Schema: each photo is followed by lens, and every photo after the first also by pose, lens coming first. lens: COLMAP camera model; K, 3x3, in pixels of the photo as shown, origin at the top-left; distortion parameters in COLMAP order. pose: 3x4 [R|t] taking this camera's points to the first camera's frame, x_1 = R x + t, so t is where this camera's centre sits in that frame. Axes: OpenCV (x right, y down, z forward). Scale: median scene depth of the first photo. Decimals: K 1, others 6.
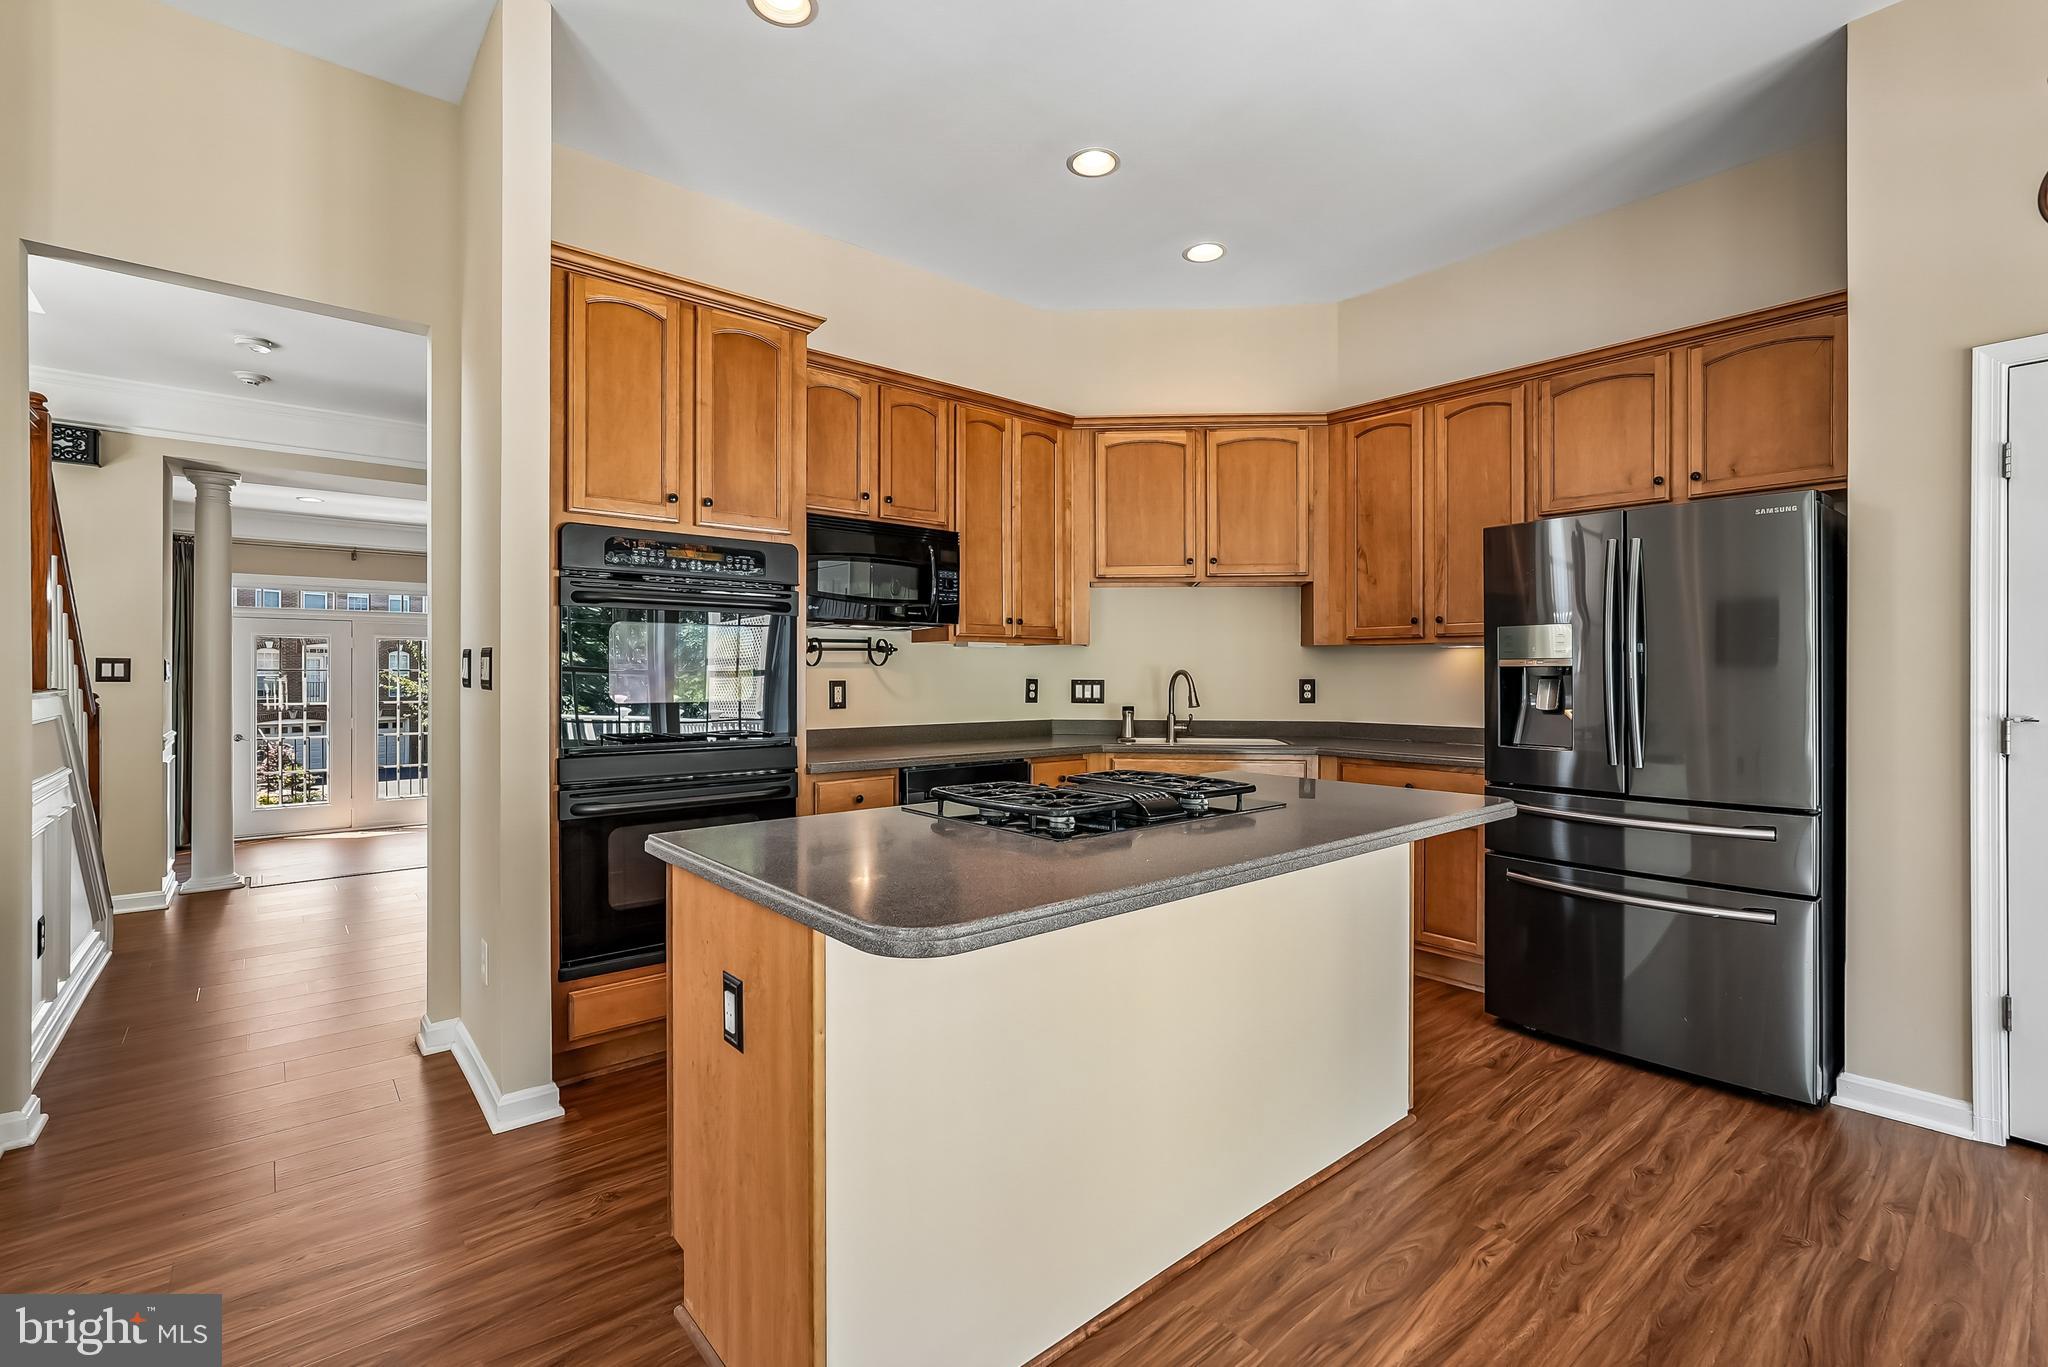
lens RADIAL K [[903.7, 0, 1033.7], [0, 903.7, 671.9], [0, 0, 1]] dist [0.000342, 0.000578]
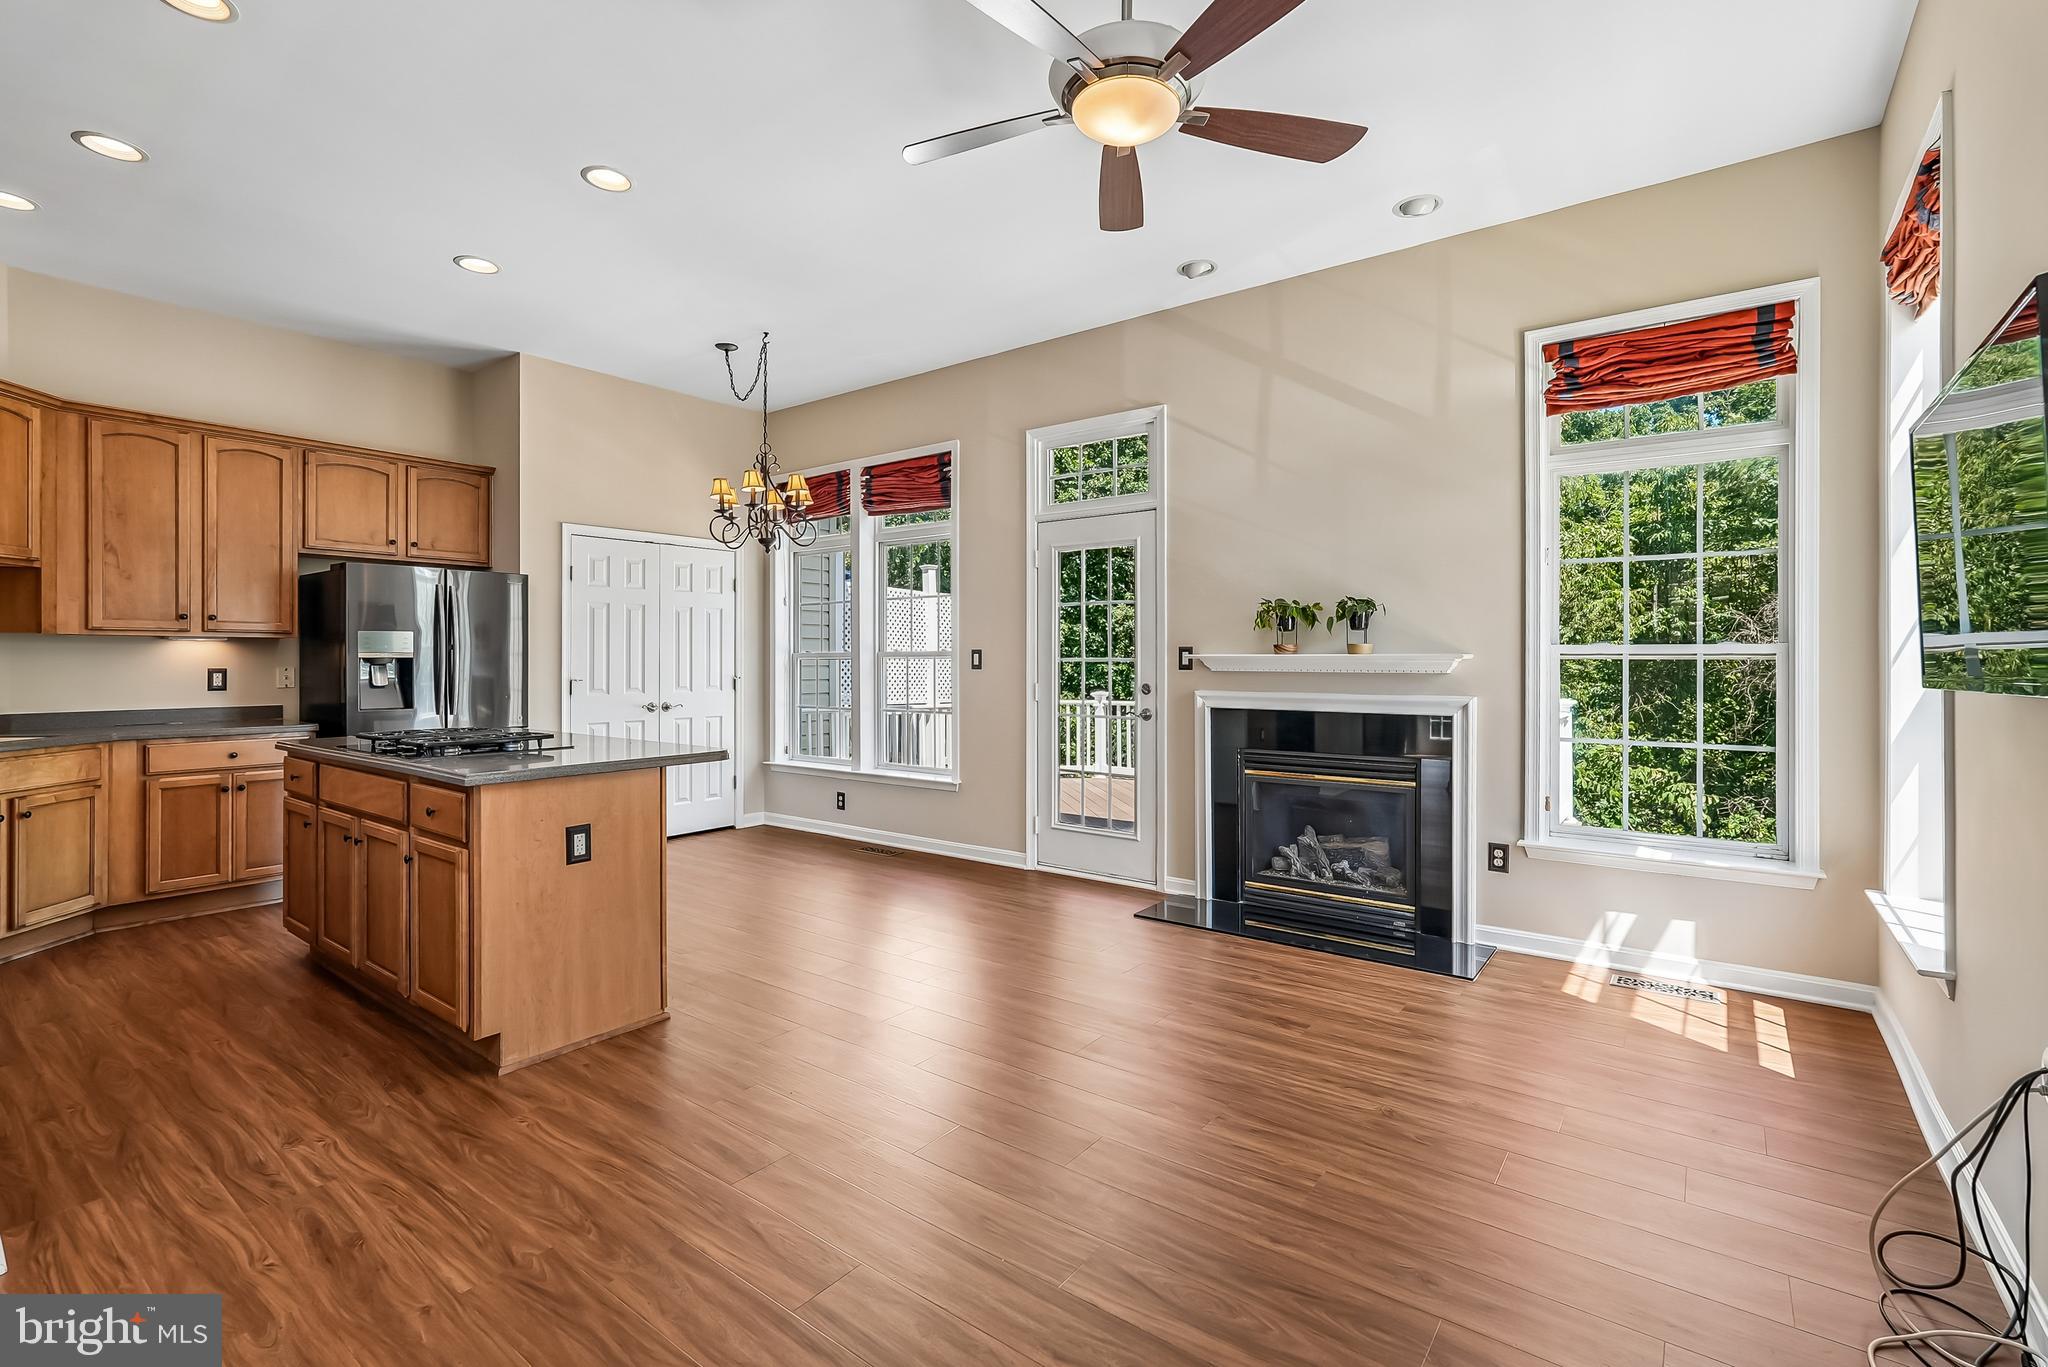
lens RADIAL K [[911.8, 0, 1032.9], [0, 911.8, 674.2], [0, 0, 1]] dist [-0.008749, 0.000566]
pose [[-0.213966, -0.016269, 0.976706, -0.951077], [-0.000014, 0.999861, 0.016651, -0.002997], [-0.976841, 0.003549, -0.213936, 0.194796]]
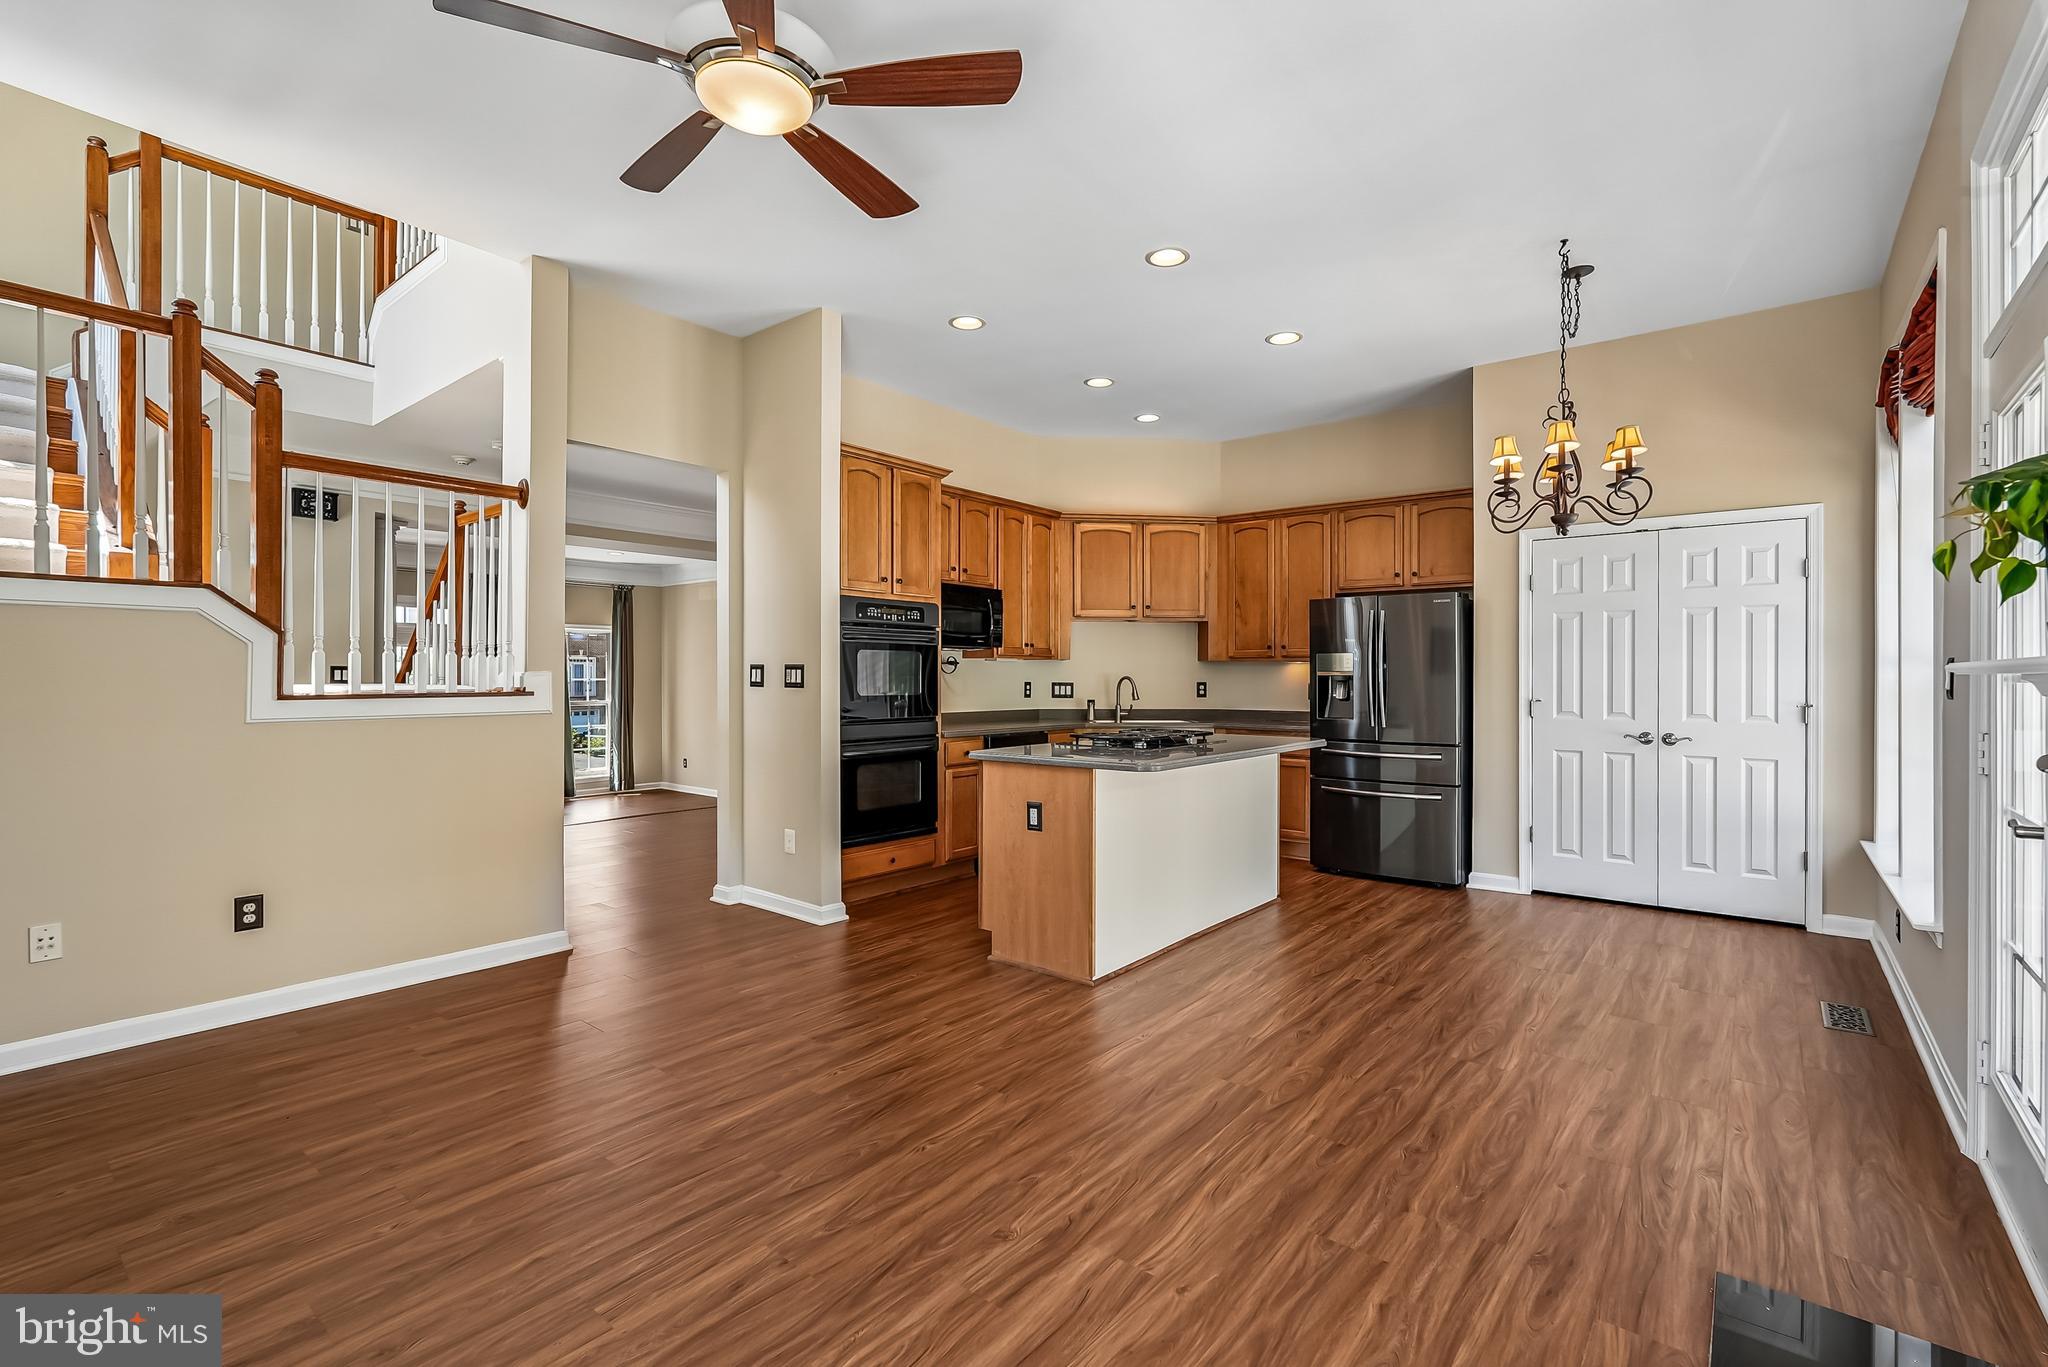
lens RADIAL K [[911.8, 0, 1032.9], [0, 911.8, 674.2], [0, 0, 1]] dist [-0.008749, 0.000566]
pose [[0.983272, 0.001798, 0.182133, -0.318301], [-0.001683, 0.999998, -0.000785, -0.004724], [-0.182134, 0.000465, 0.983274, -0.582223]]
